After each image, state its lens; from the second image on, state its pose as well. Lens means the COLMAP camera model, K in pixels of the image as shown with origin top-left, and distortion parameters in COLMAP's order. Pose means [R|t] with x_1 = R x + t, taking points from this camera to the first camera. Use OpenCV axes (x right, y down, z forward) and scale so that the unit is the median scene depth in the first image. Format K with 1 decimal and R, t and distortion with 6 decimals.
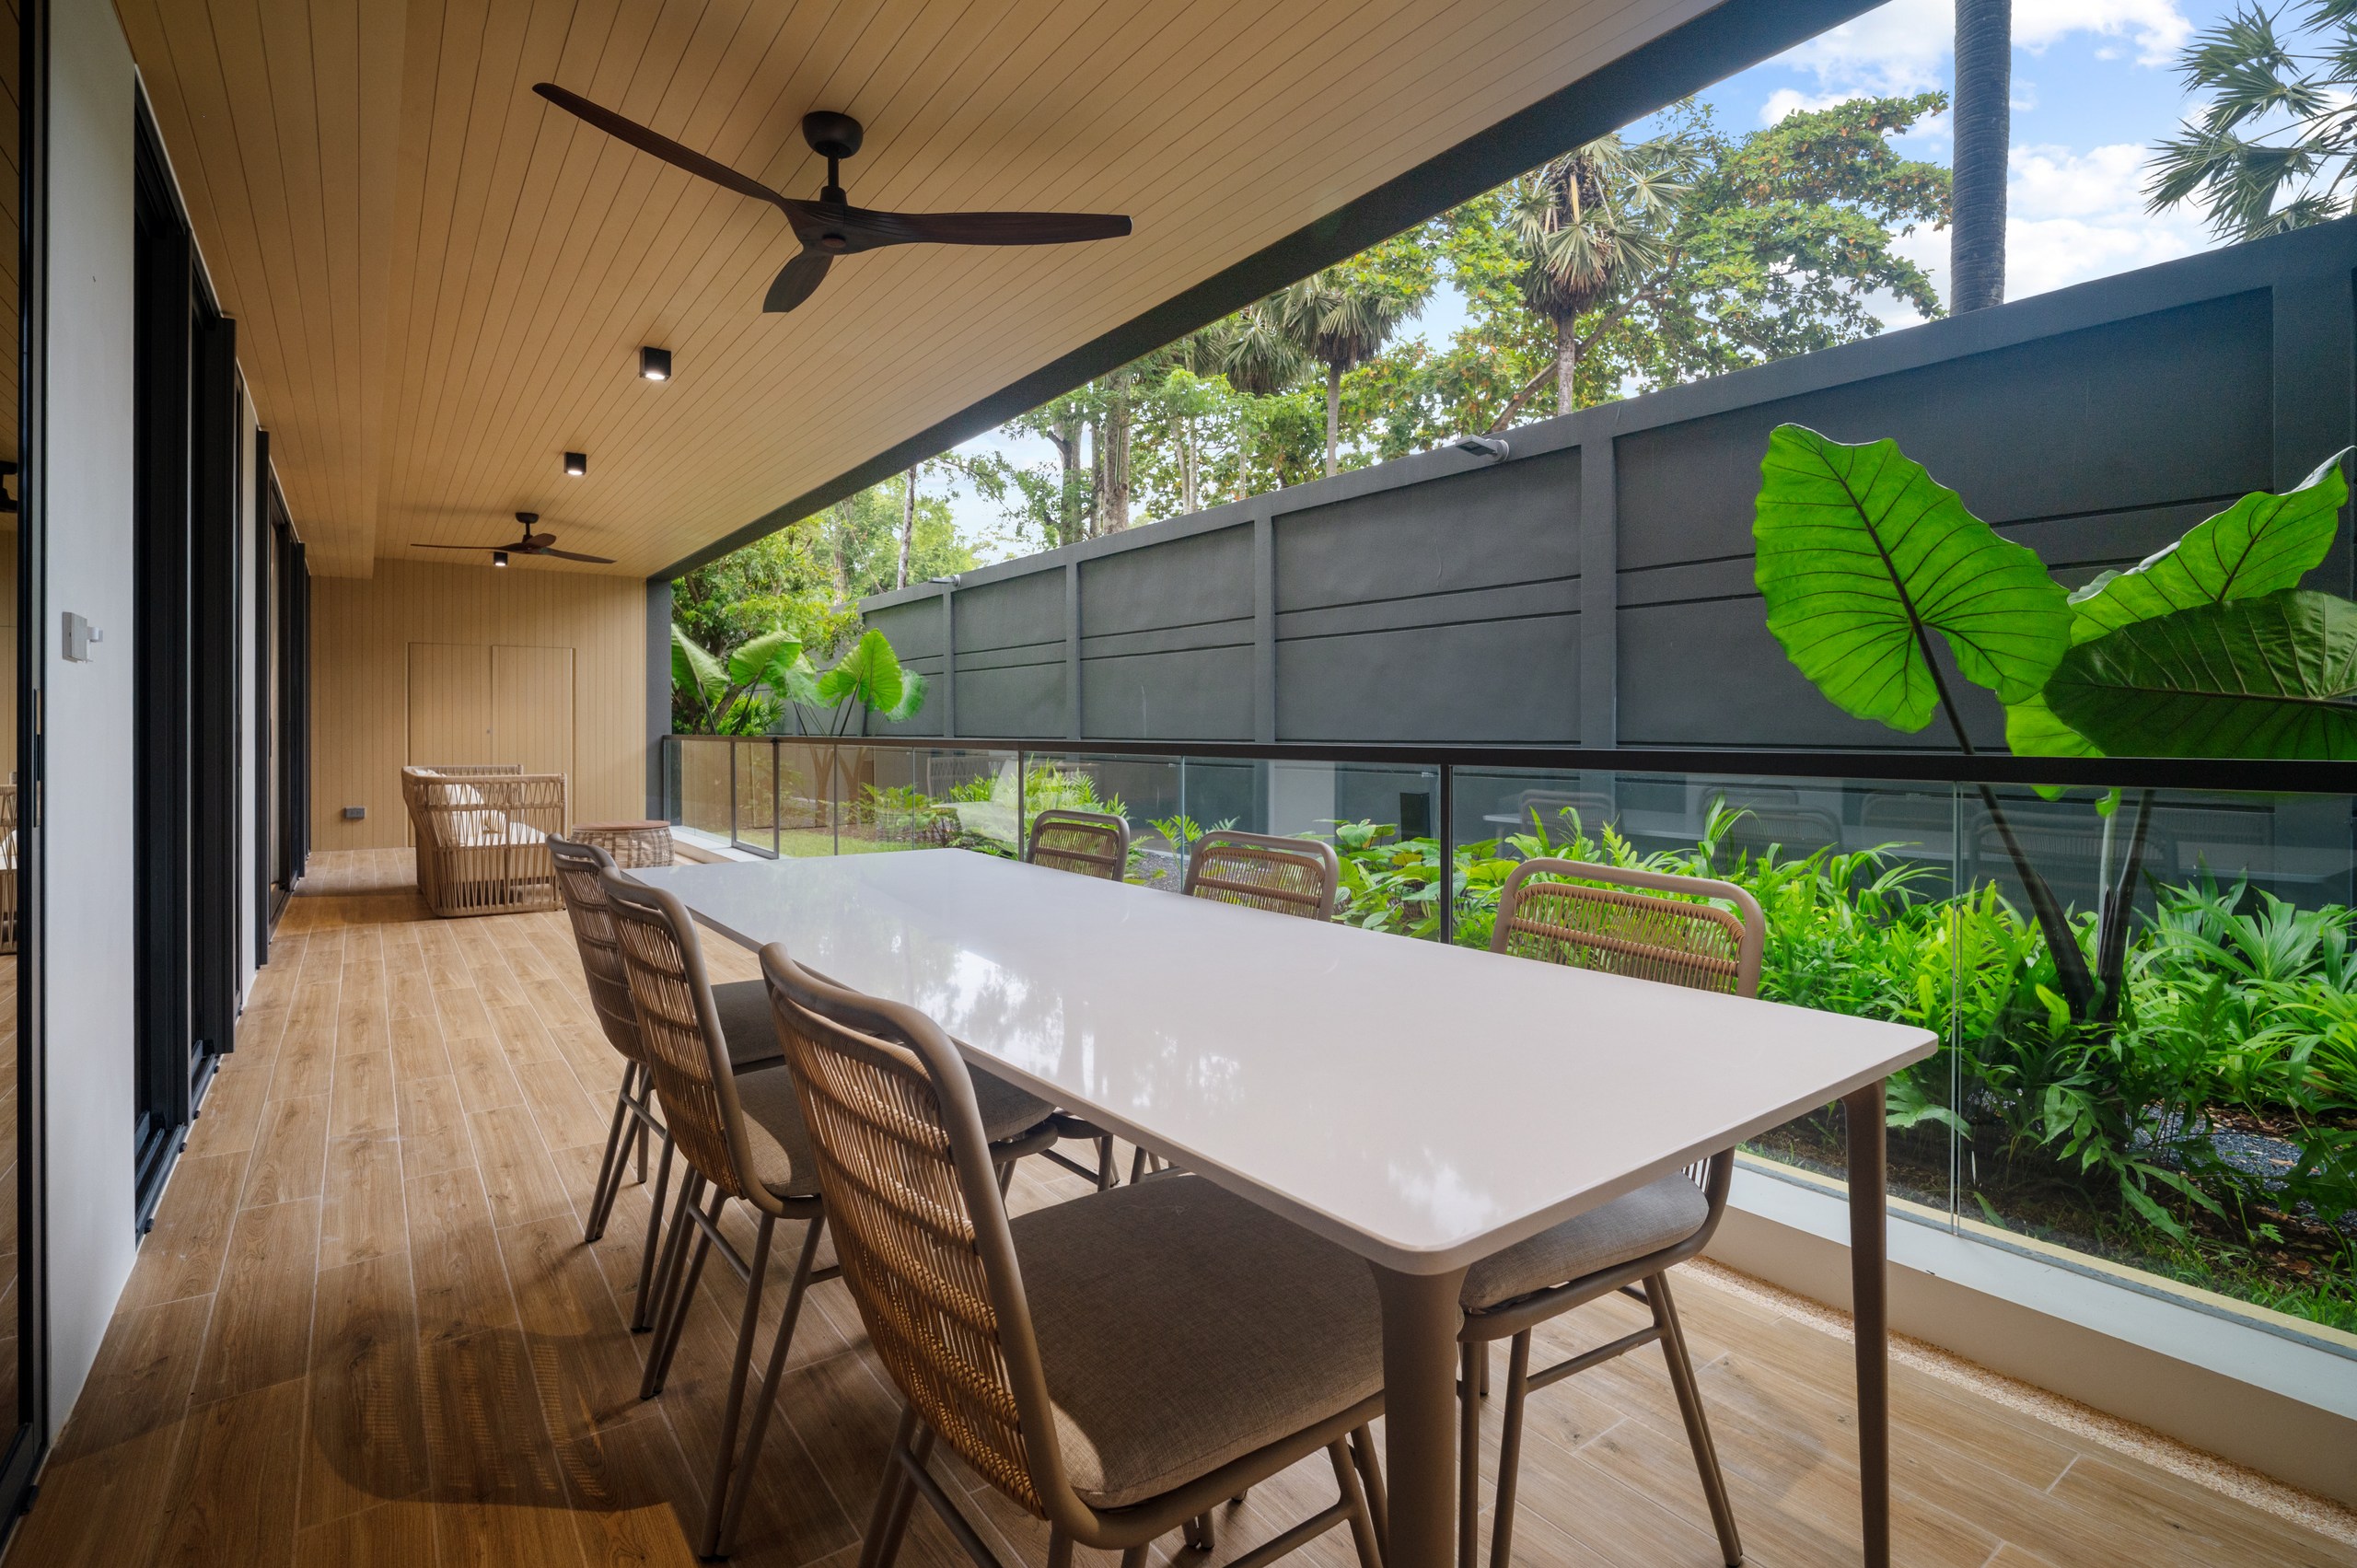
lens RADIAL K [[1071.9, 0, 1182.1], [0, 1071.9, 750.2], [0, 0, 1]] dist [-0.000890, -0.000080]
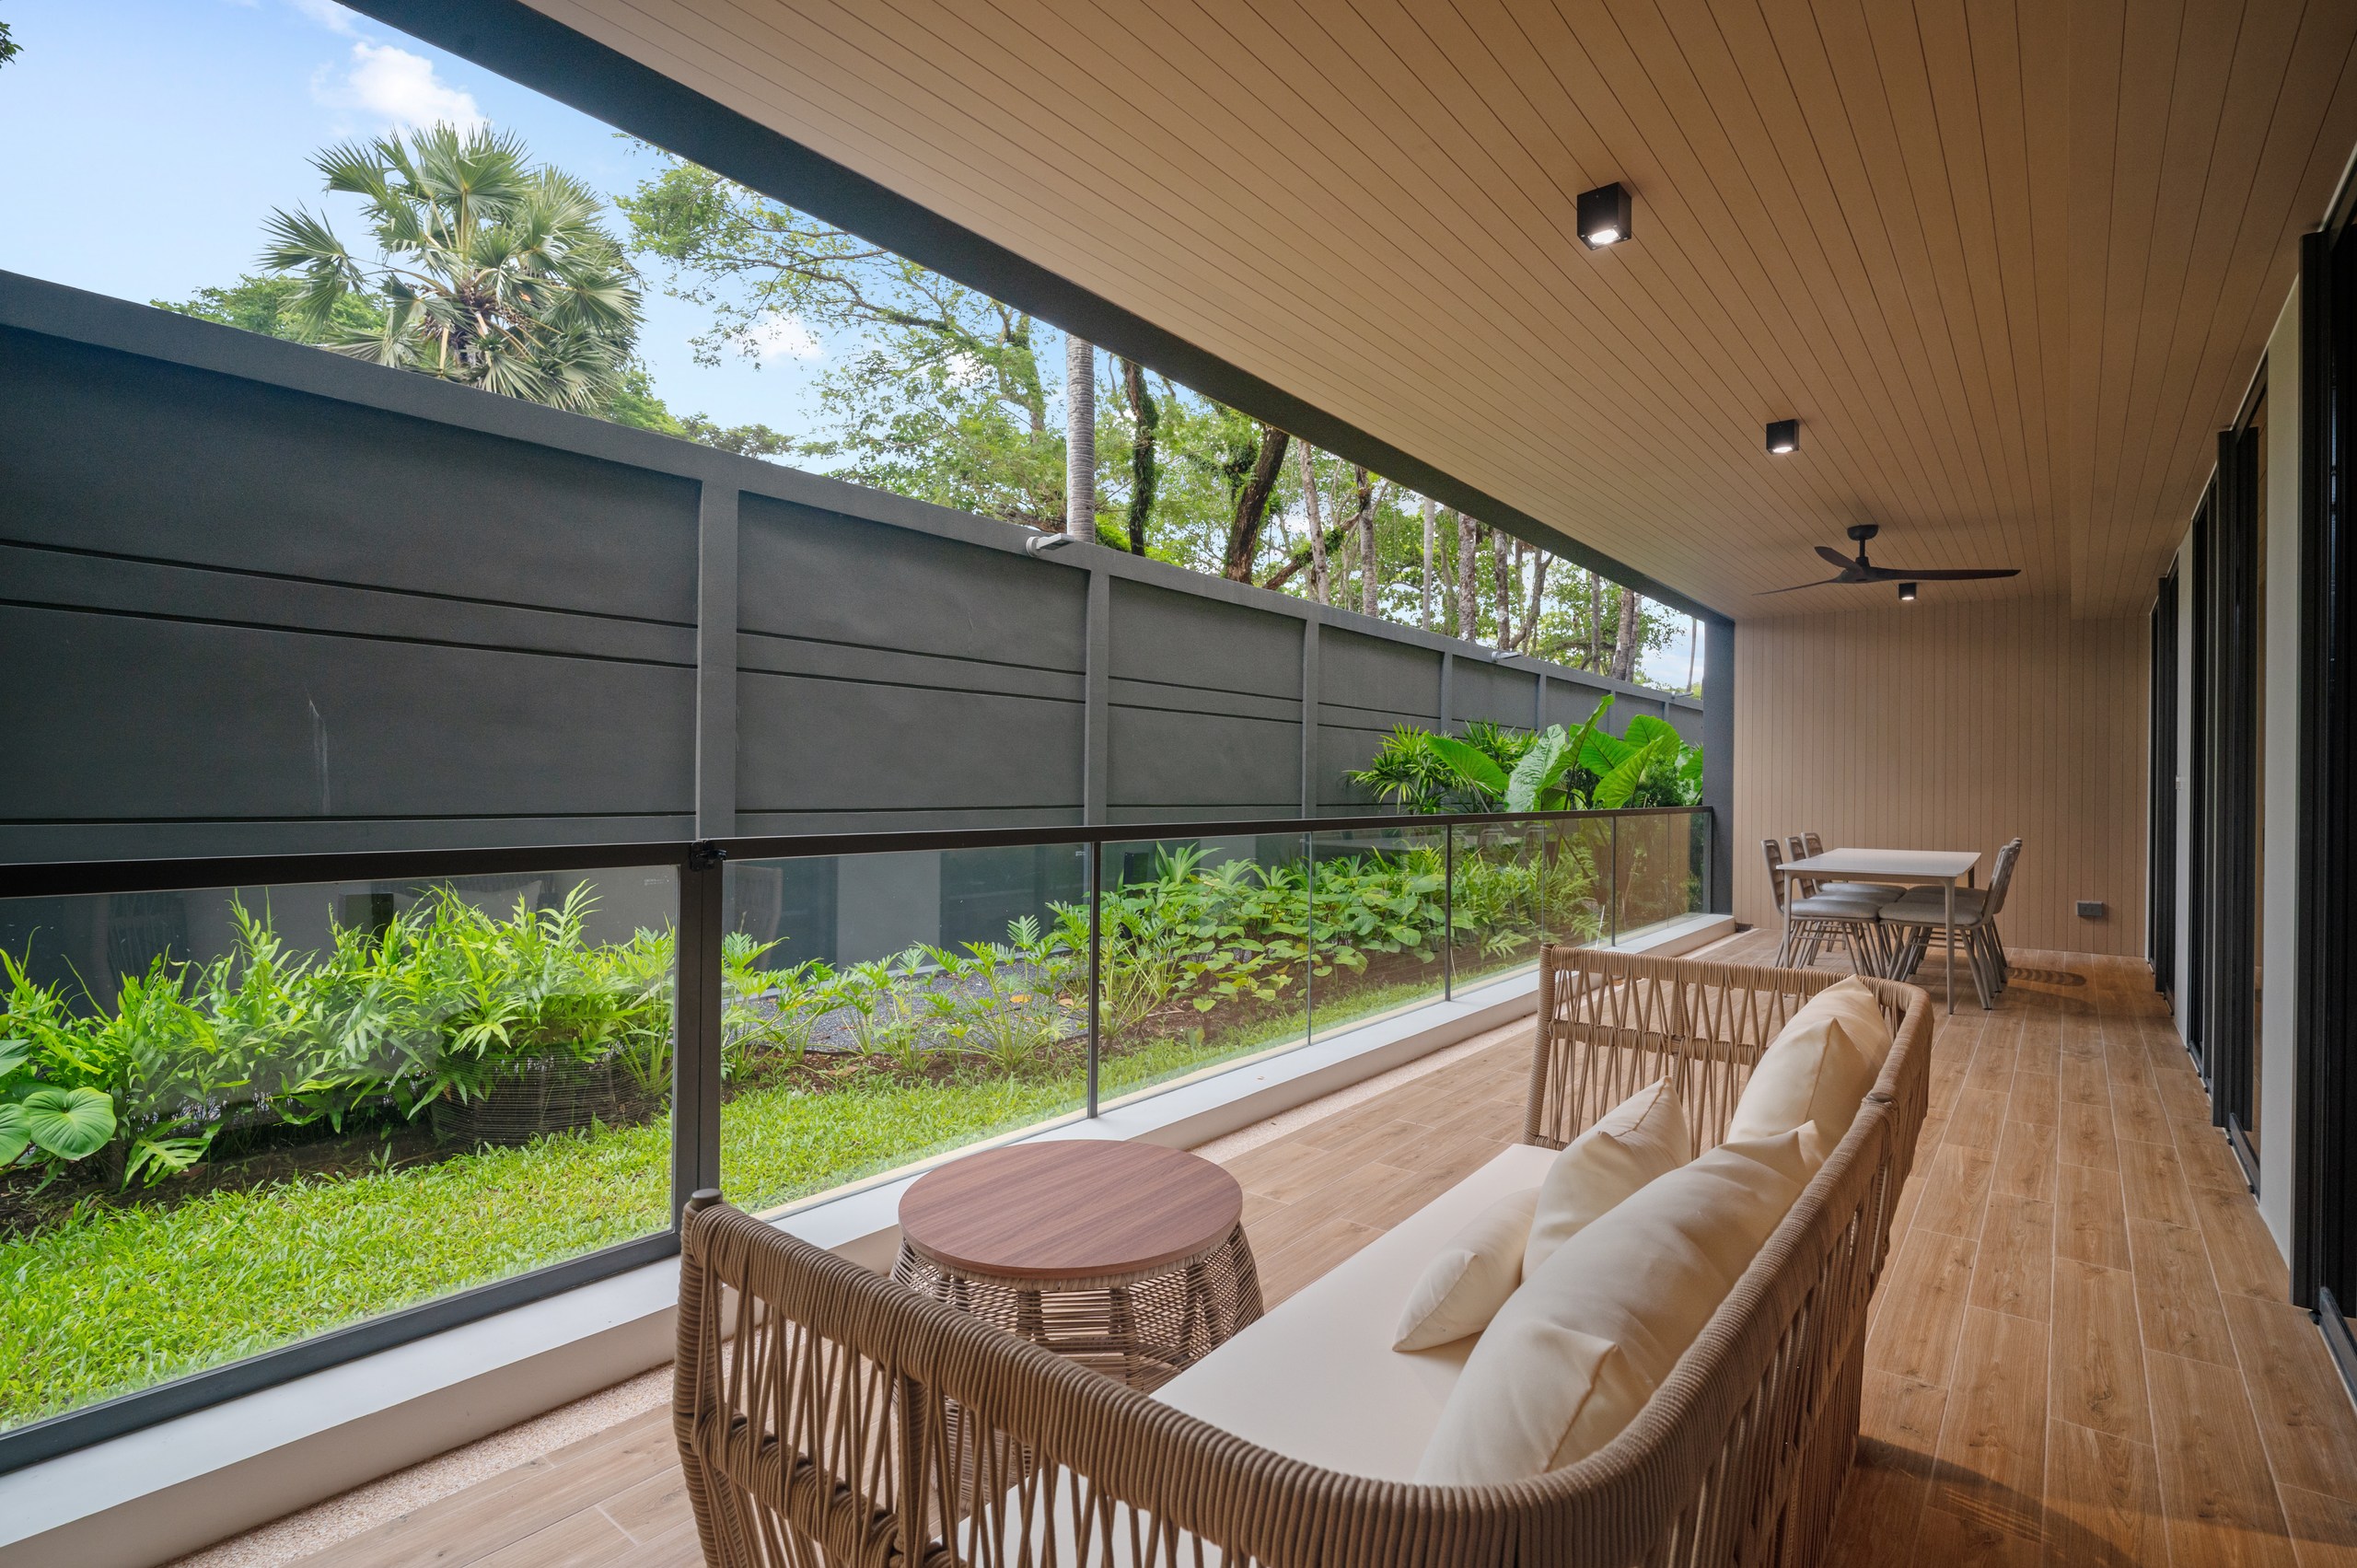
lens RADIAL K [[1145.1, 0, 1178.5], [0, 1145.1, 784.0], [0, 0, 1]] dist [-0.000075, 0.000047]
pose [[-0.256632, -0.010228, 0.966455, -0.902498], [-0.005243, 0.999944, 0.009190, -0.048352], [-0.966495, -0.002708, -0.256671, 1.202131]]
